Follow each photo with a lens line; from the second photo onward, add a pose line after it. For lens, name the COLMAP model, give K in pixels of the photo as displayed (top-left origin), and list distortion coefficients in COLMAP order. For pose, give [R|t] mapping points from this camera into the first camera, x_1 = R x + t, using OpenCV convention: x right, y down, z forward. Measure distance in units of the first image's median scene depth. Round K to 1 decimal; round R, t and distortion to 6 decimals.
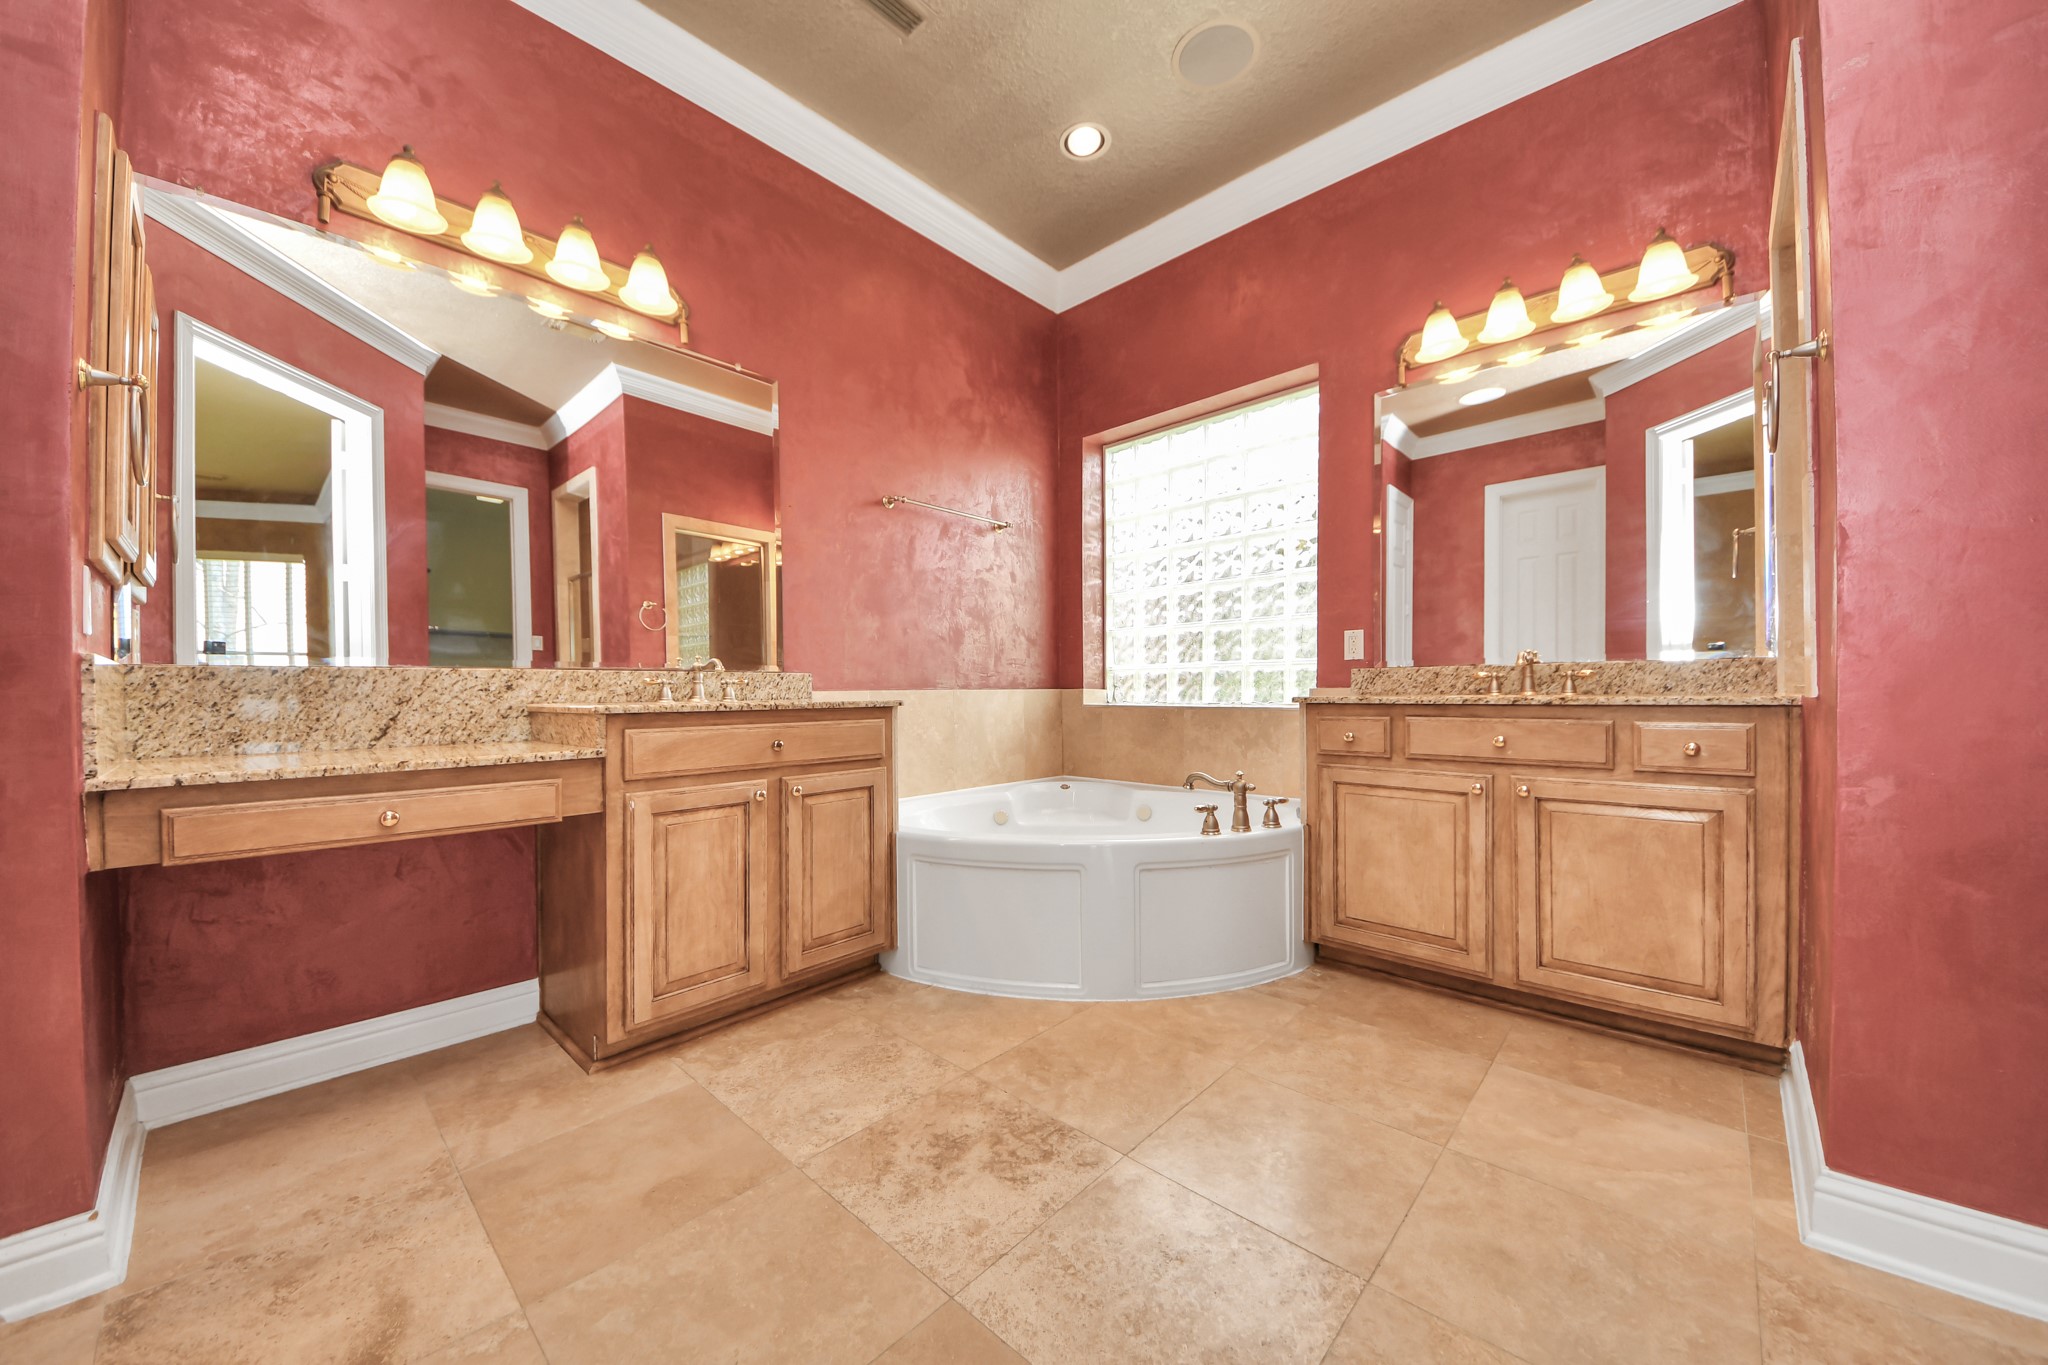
lens RADIAL K [[726.0, 0, 1038.7], [0, 726.0, 691.1], [0, 0, 1]] dist [0.005165, -0.007870]
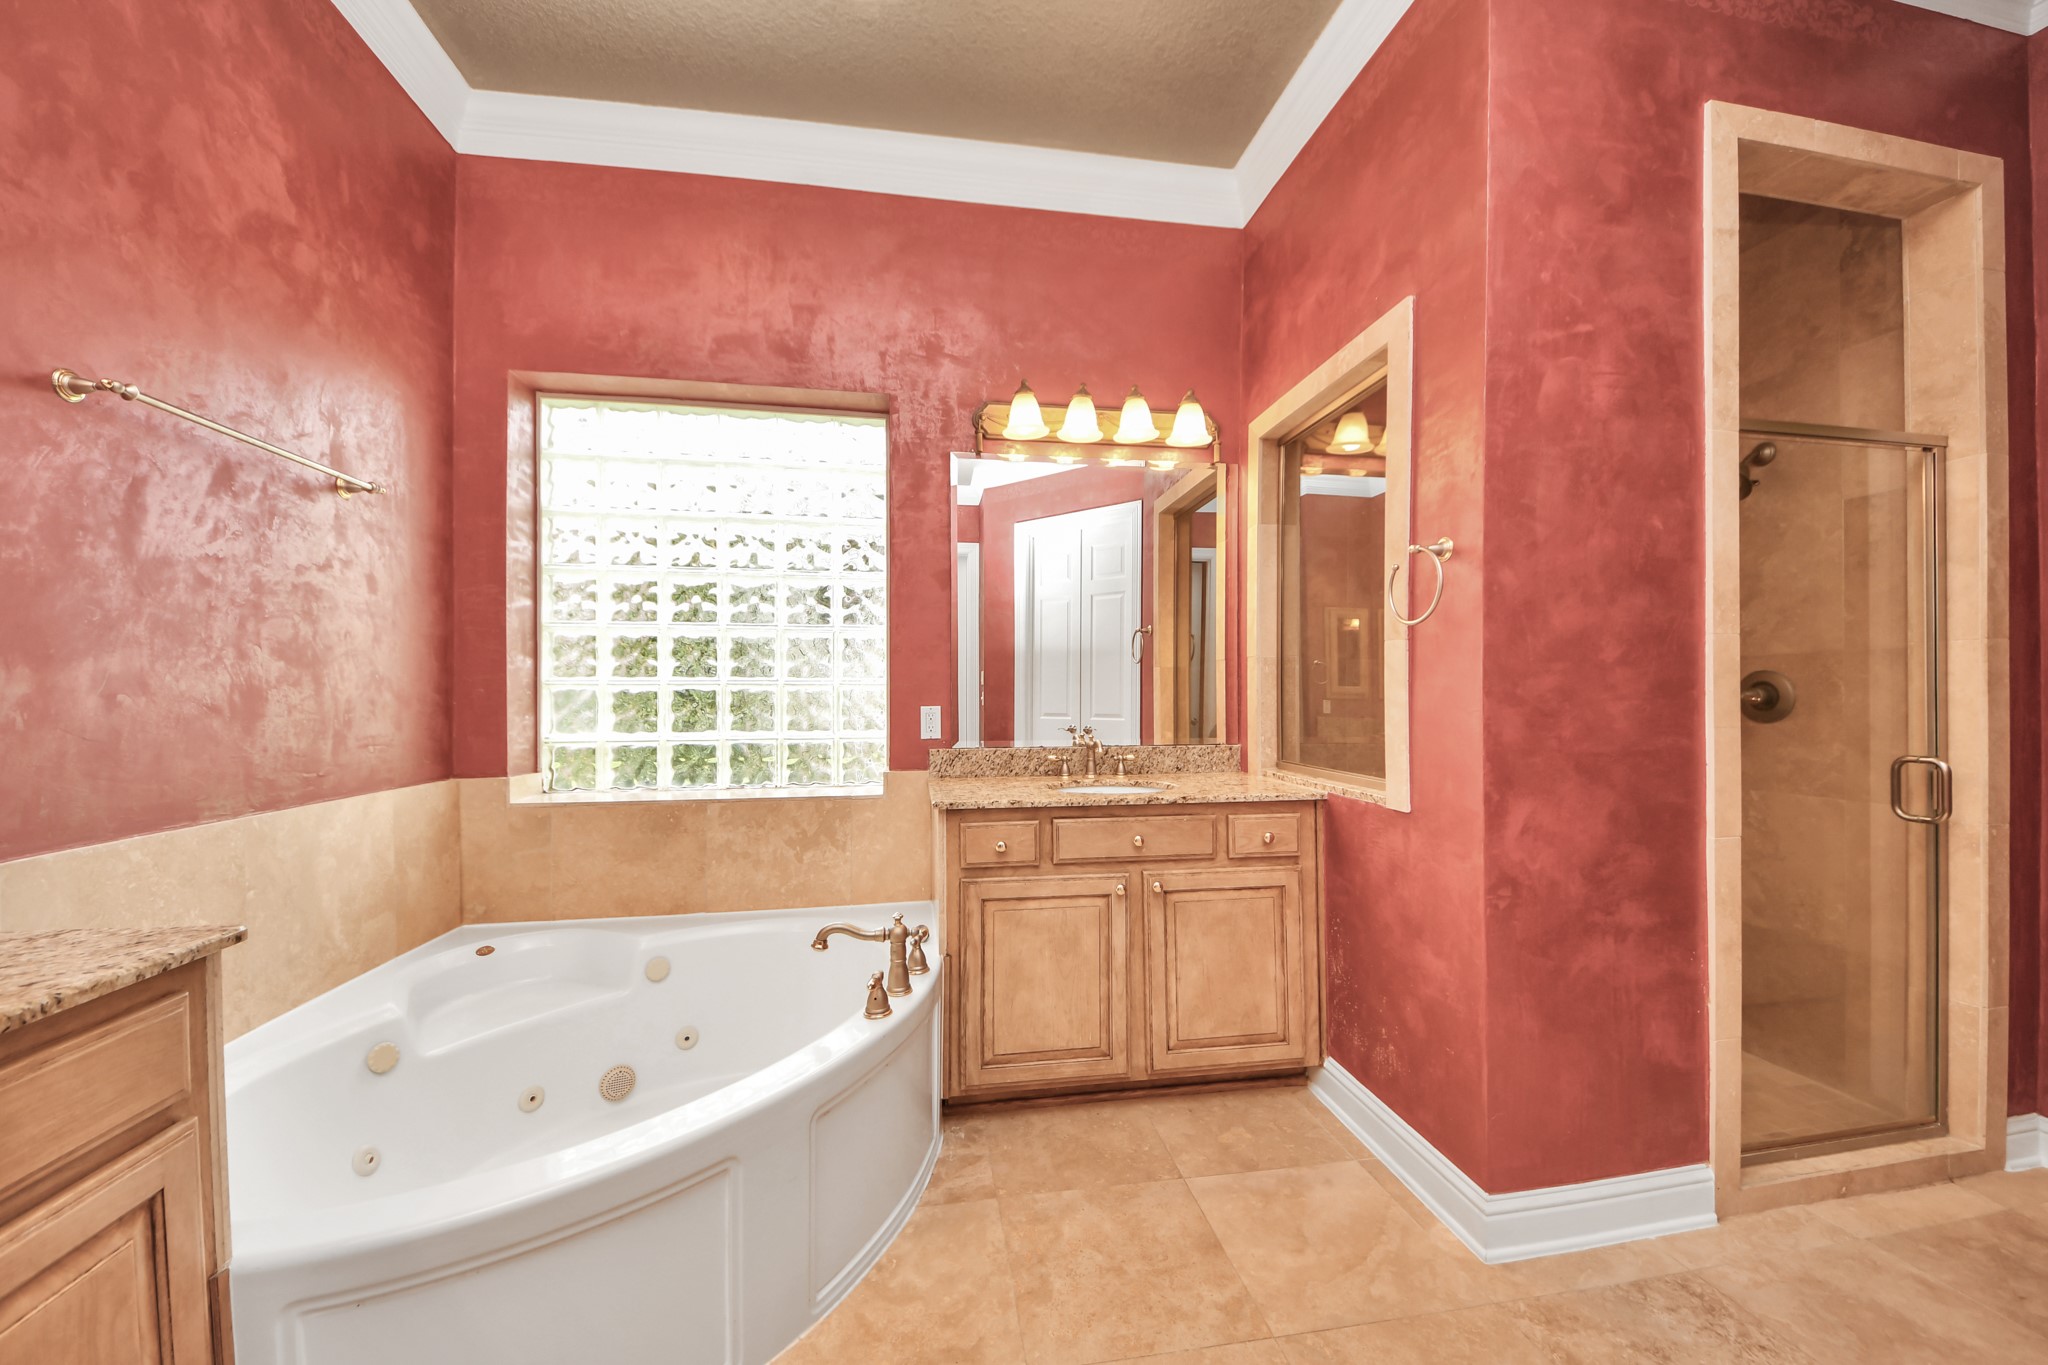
lens RADIAL K [[726.0, 0, 1045.7], [0, 726.0, 684.2], [0, 0, 1]] dist [0.005165, -0.007870]
pose [[0.615403, 0.021685, 0.787915, -0.178905], [-0.009006, 0.999750, -0.020481, -0.089144], [-0.788162, 0.005509, 0.615444, 0.321313]]
